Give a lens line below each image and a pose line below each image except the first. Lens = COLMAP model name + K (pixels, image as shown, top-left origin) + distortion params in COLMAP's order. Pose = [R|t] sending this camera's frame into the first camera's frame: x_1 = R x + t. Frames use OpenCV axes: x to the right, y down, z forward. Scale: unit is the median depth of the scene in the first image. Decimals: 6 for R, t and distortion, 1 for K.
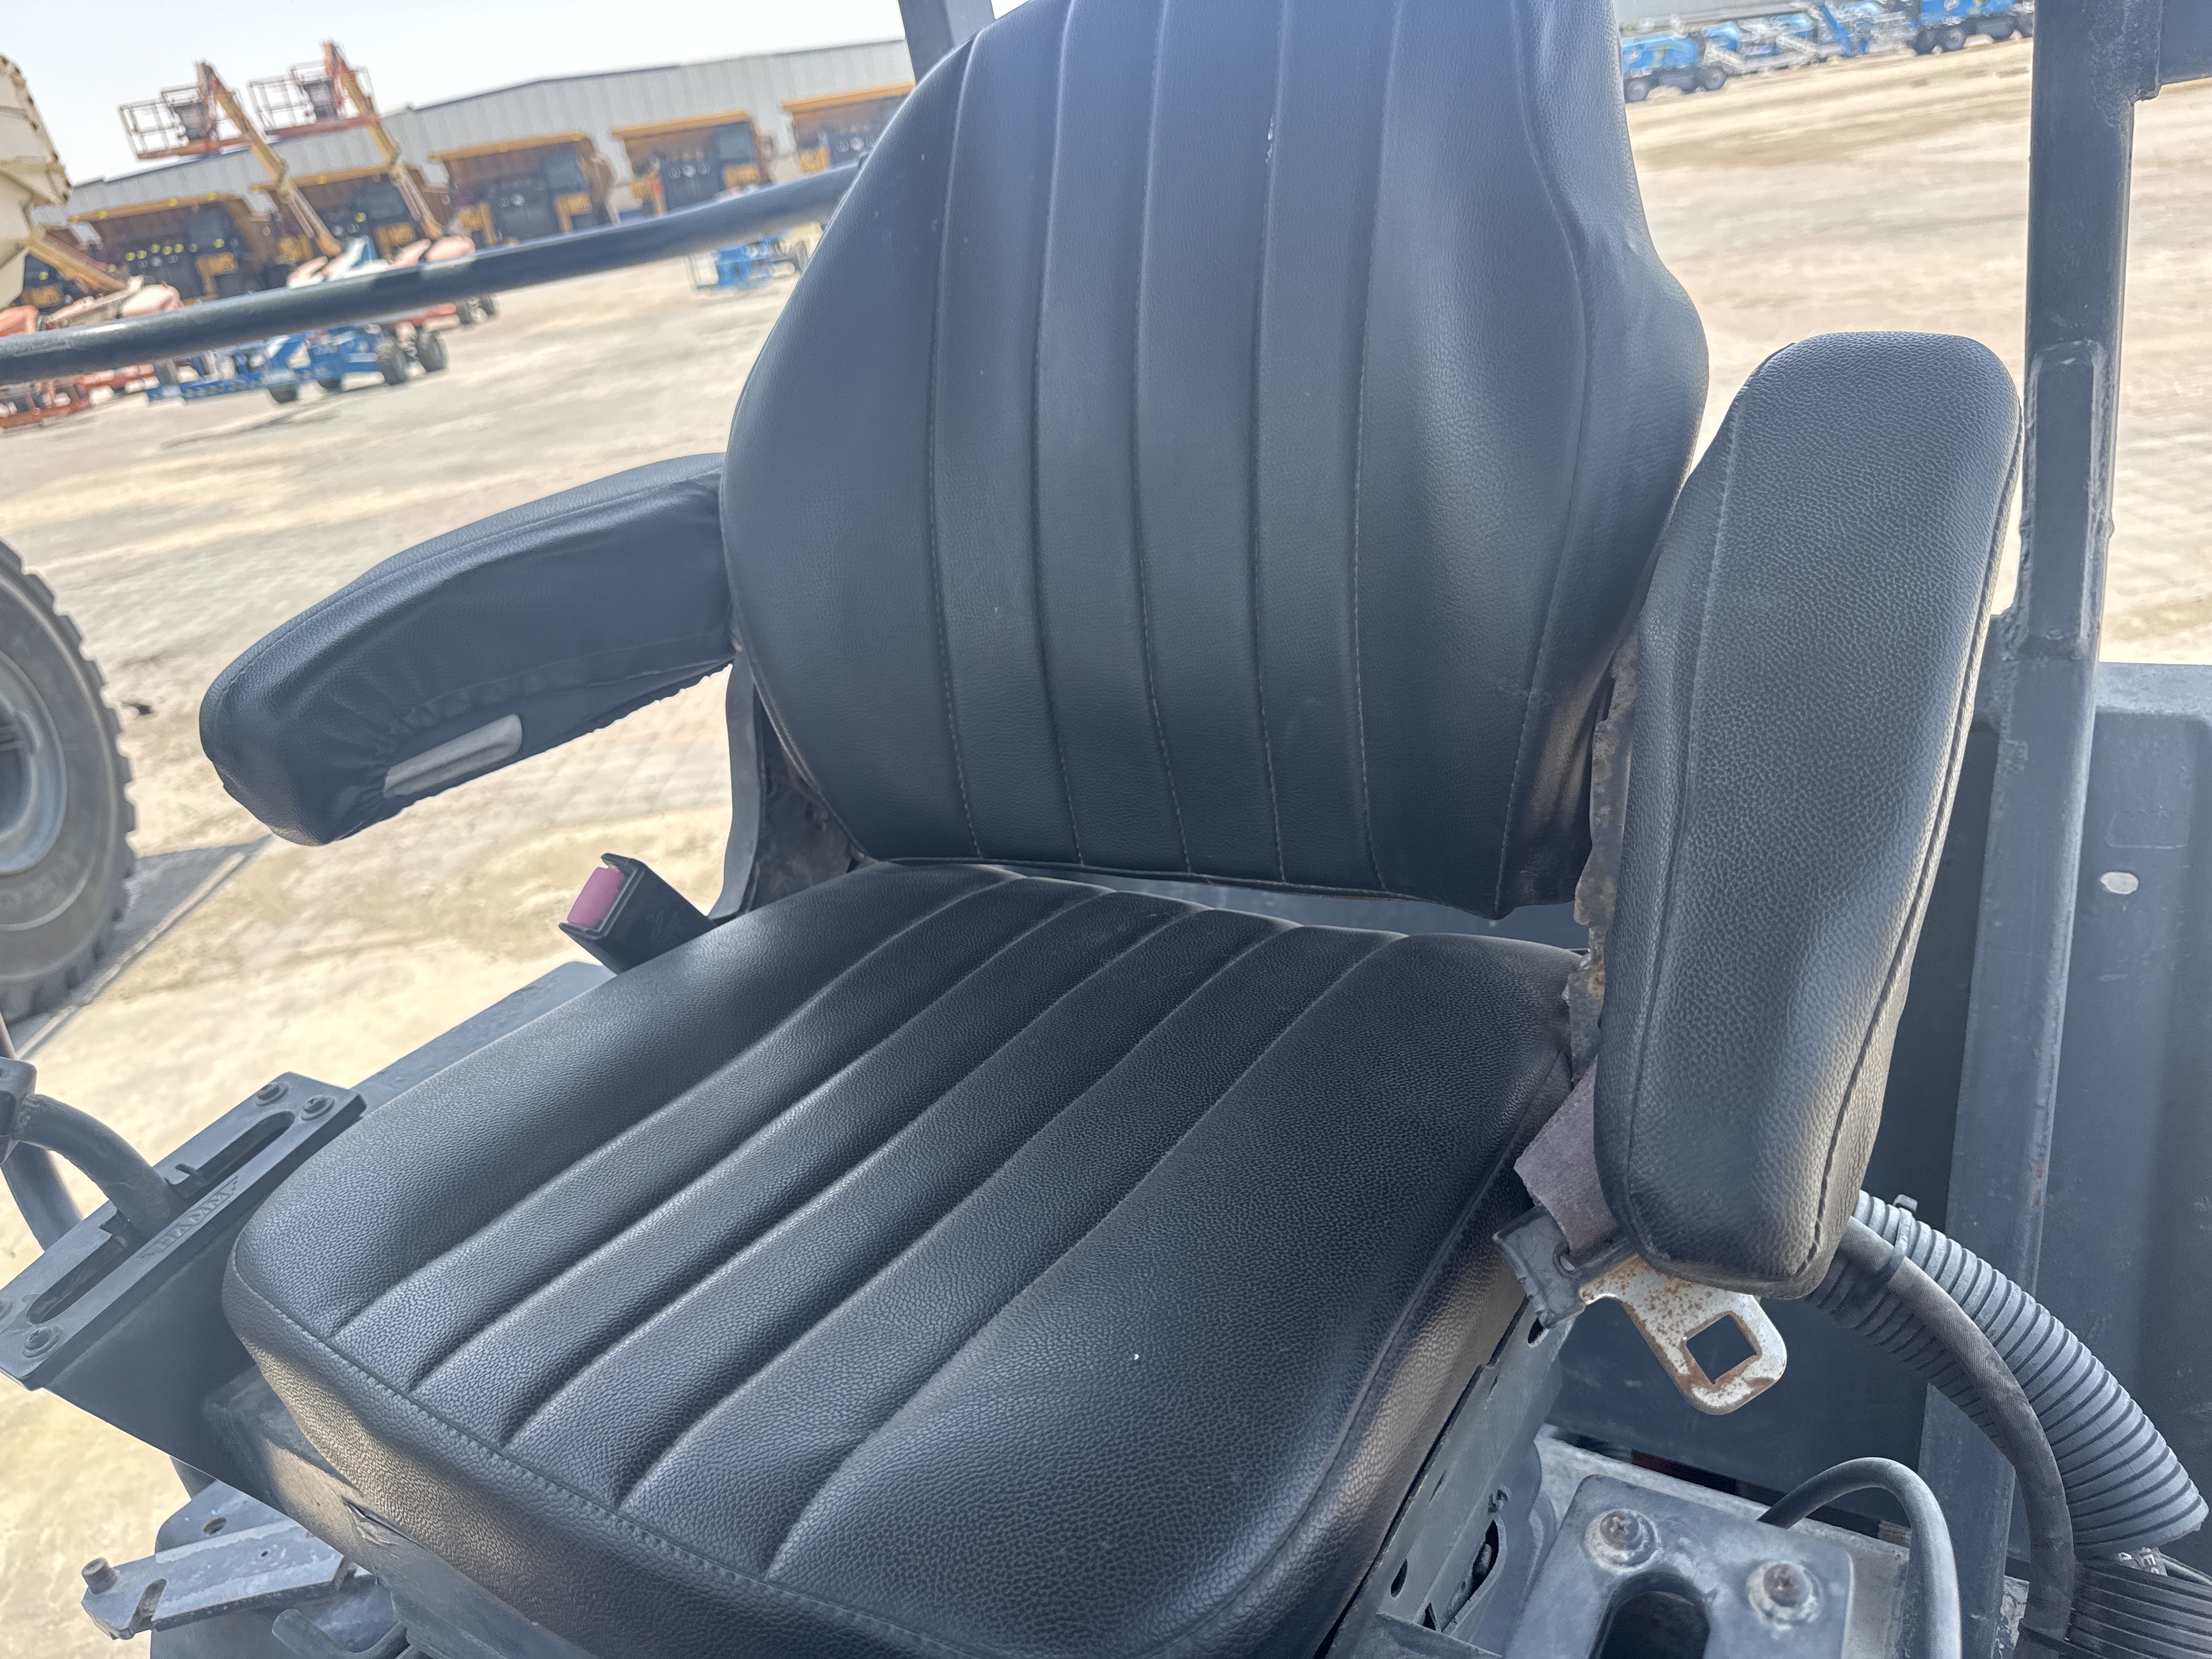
lens RADIAL K [[1612.8, 0, 1116.0], [0, 1612.8, 855.5], [0, 0, 1]] dist [-0.009828, -0.003587]
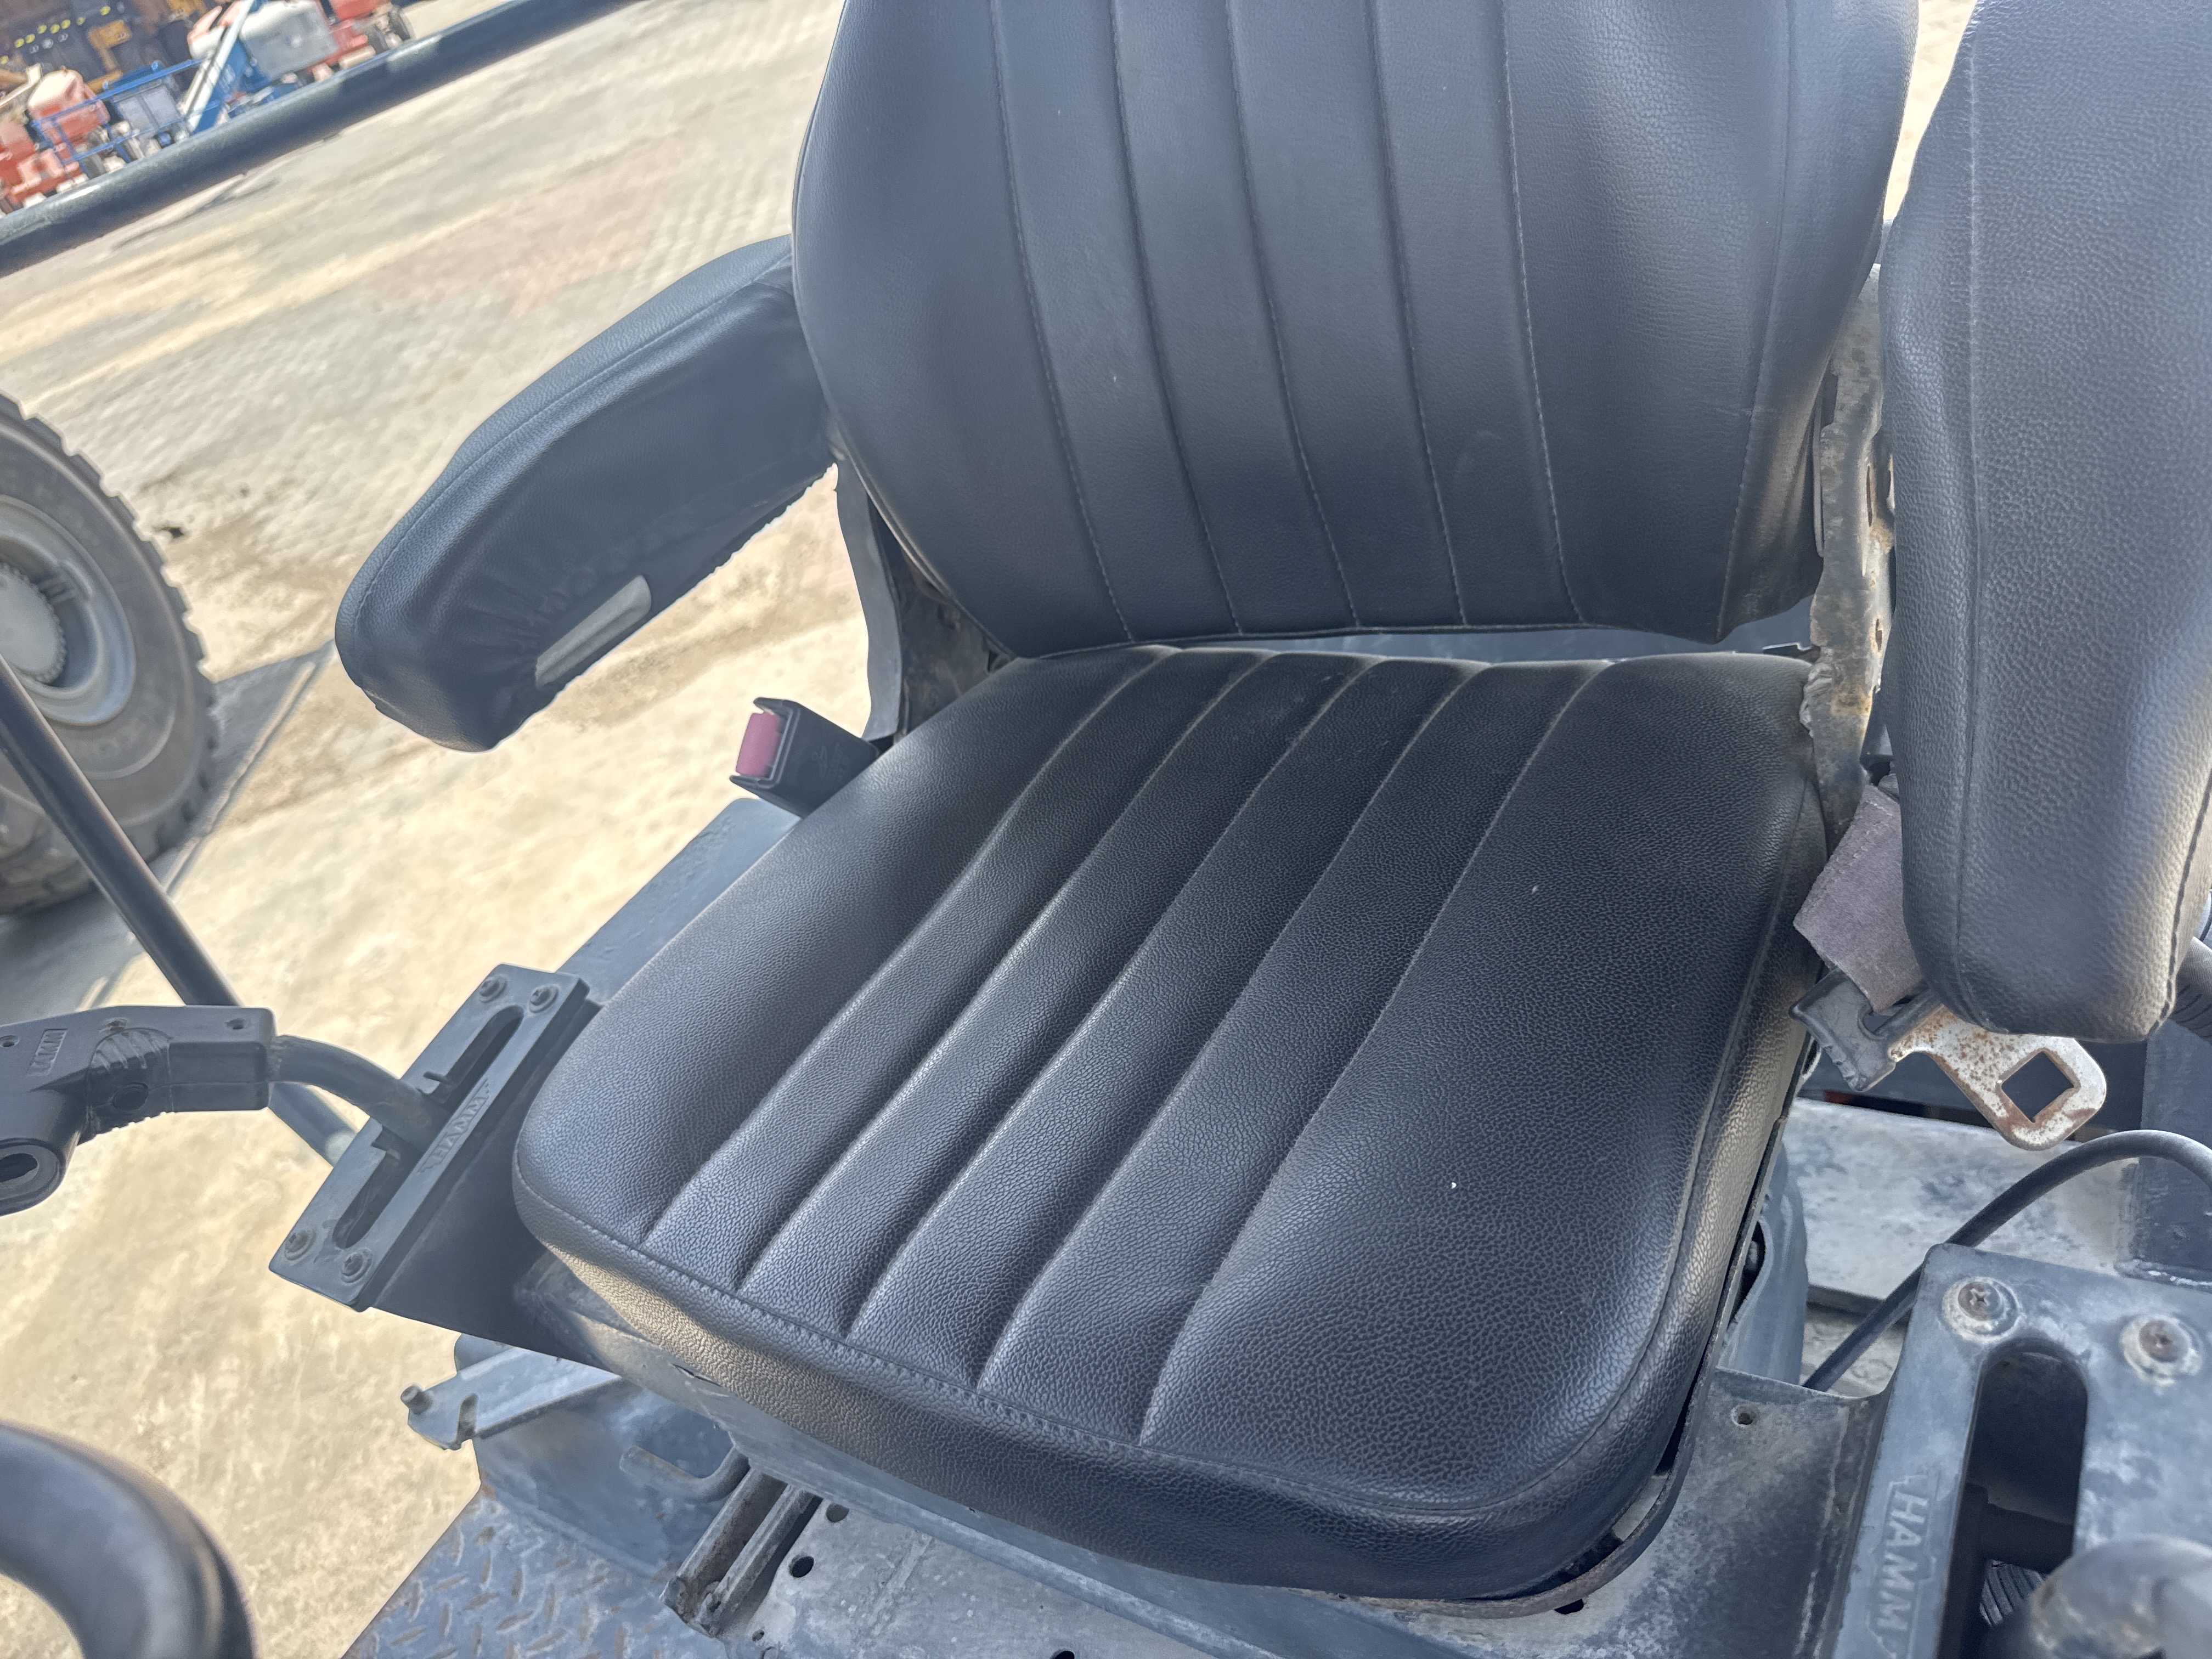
lens RADIAL K [[1612.8, 0, 1116.0], [0, 1612.8, 855.5], [0, 0, 1]] dist [-0.009828, -0.003587]
pose [[0.985868, -0.156711, -0.059207, -0.056981], [0.165679, 0.964383, 0.206193, -0.071532], [0.024785, -0.213088, 0.976719, 0.028877]]
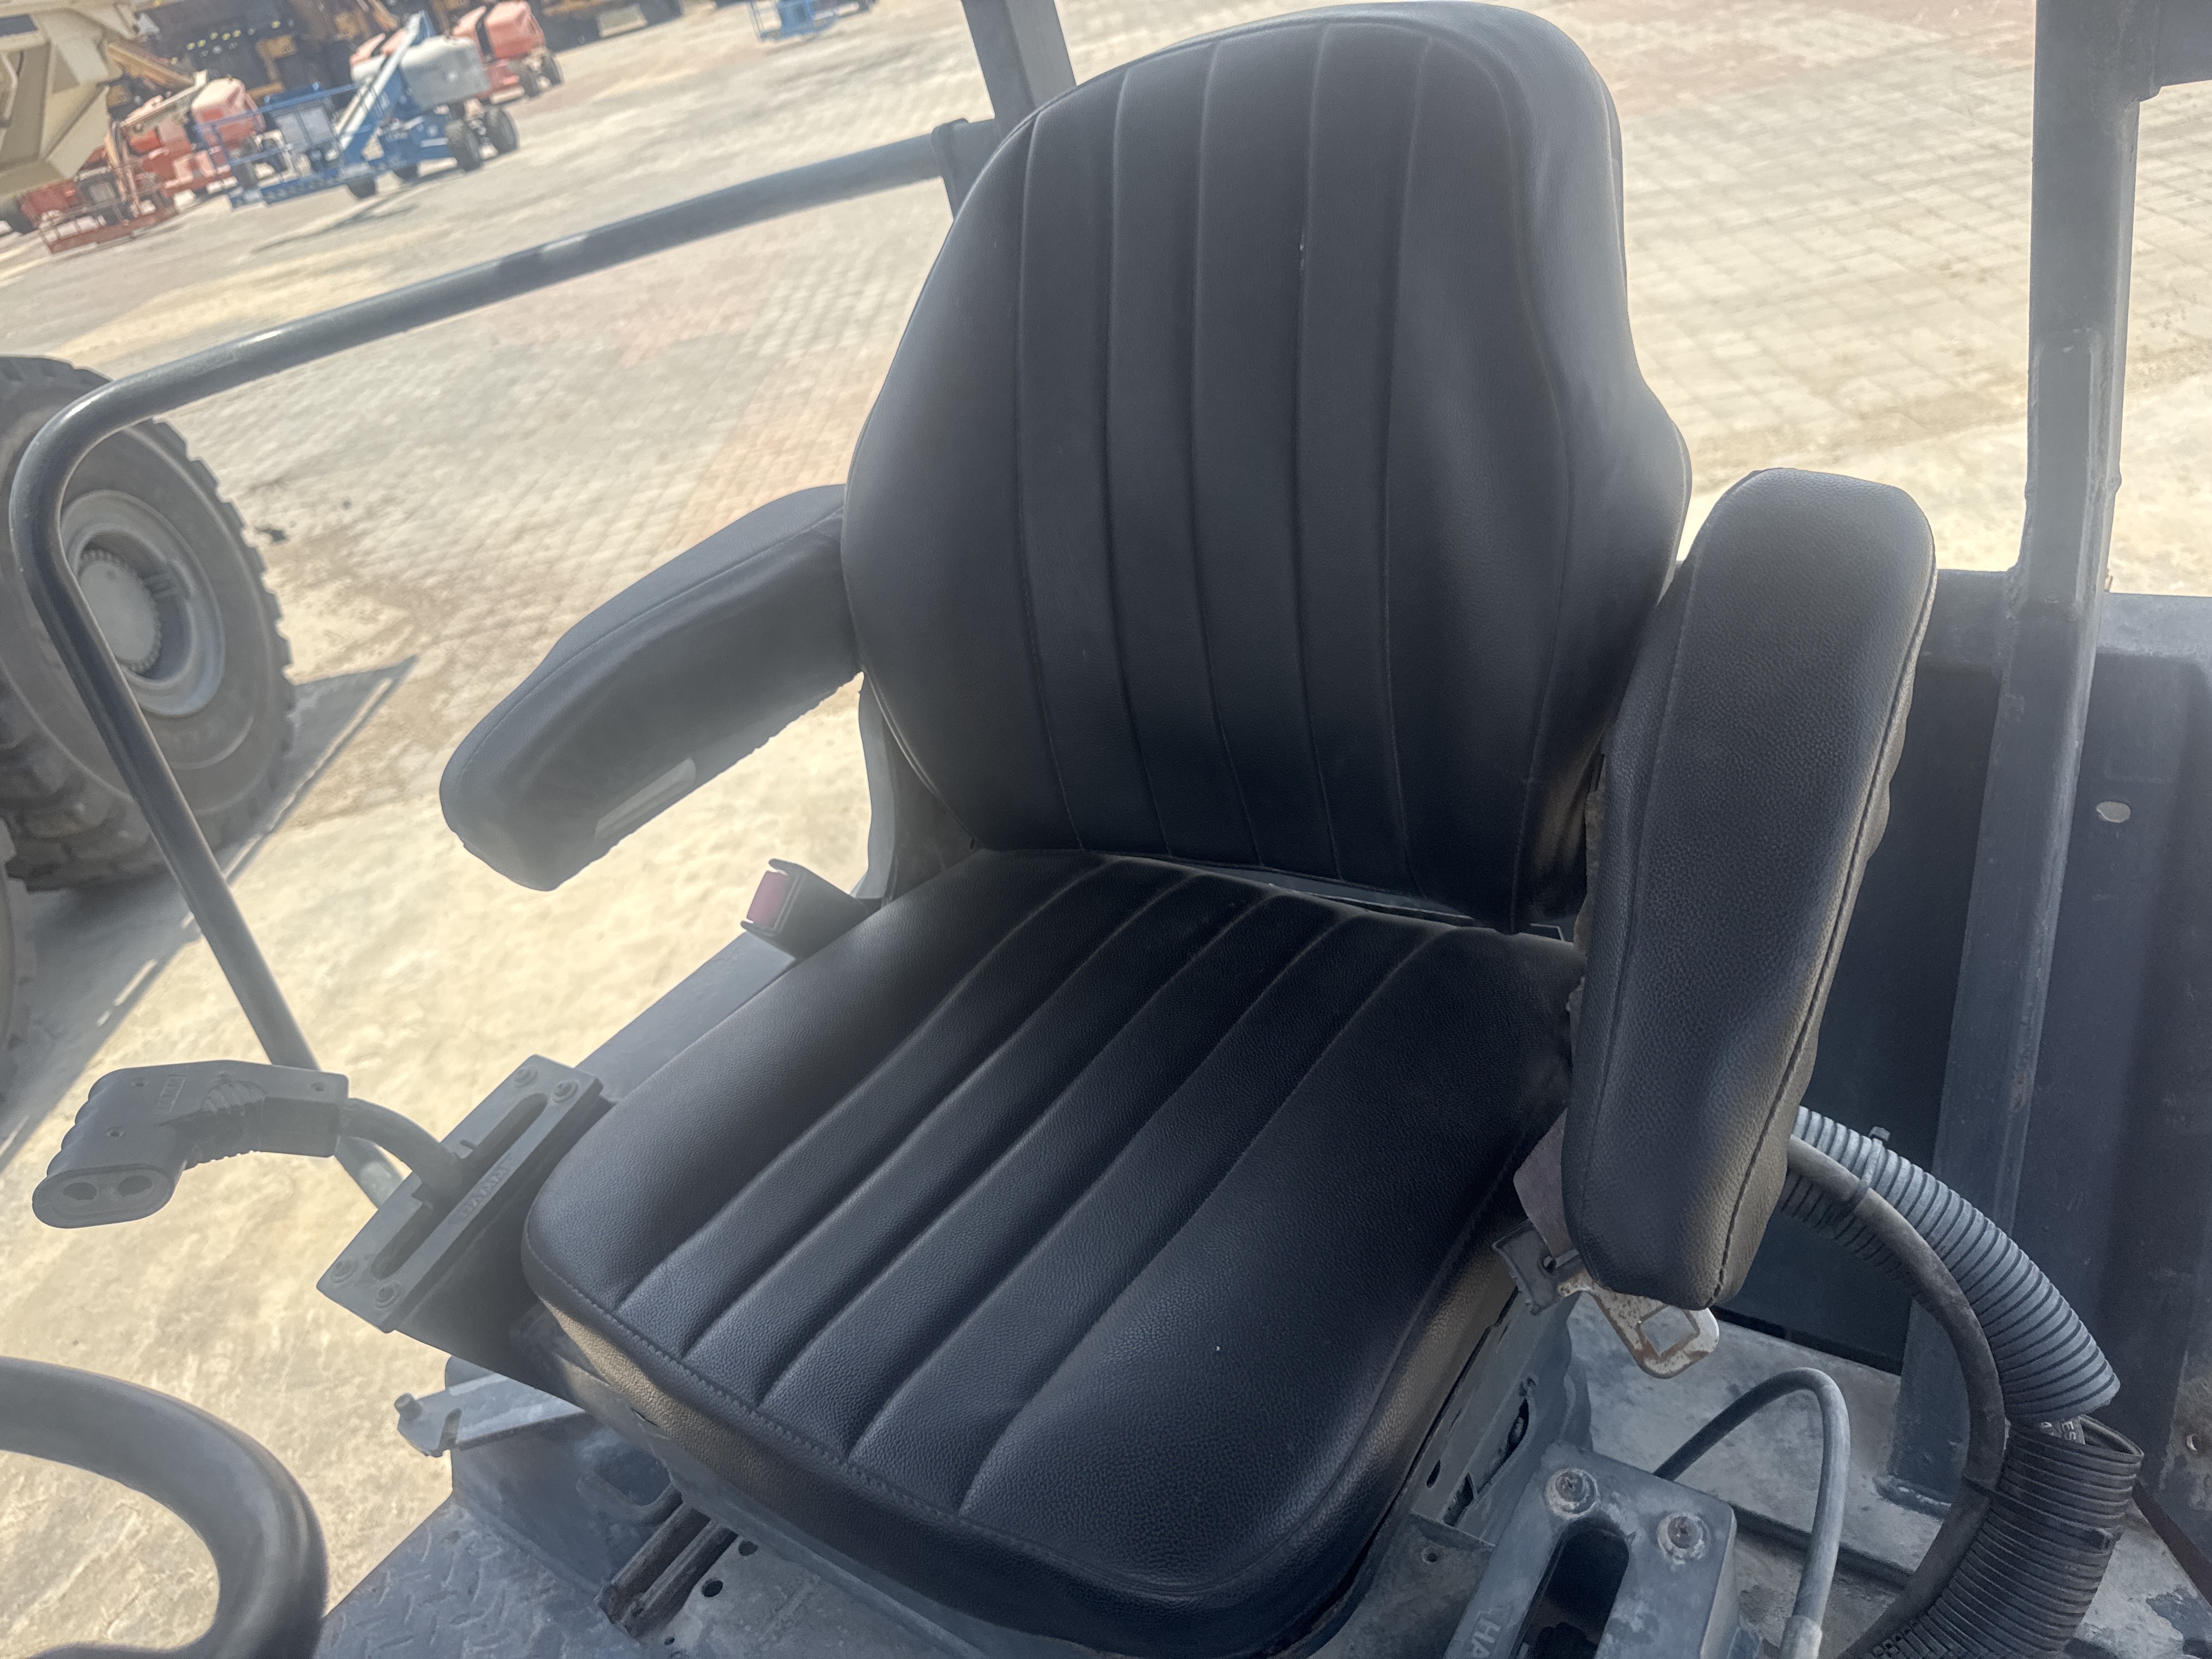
lens RADIAL K [[1609.7, 0, 1108.2], [0, 1609.7, 858.0], [0, 0, 1]] dist [0.002457, -0.015568]
pose [[0.995554, -0.046587, -0.081868, 0.027784], [0.058903, 0.986137, 0.155127, -0.167926], [0.073506, -0.159259, 0.984496, -0.145232]]
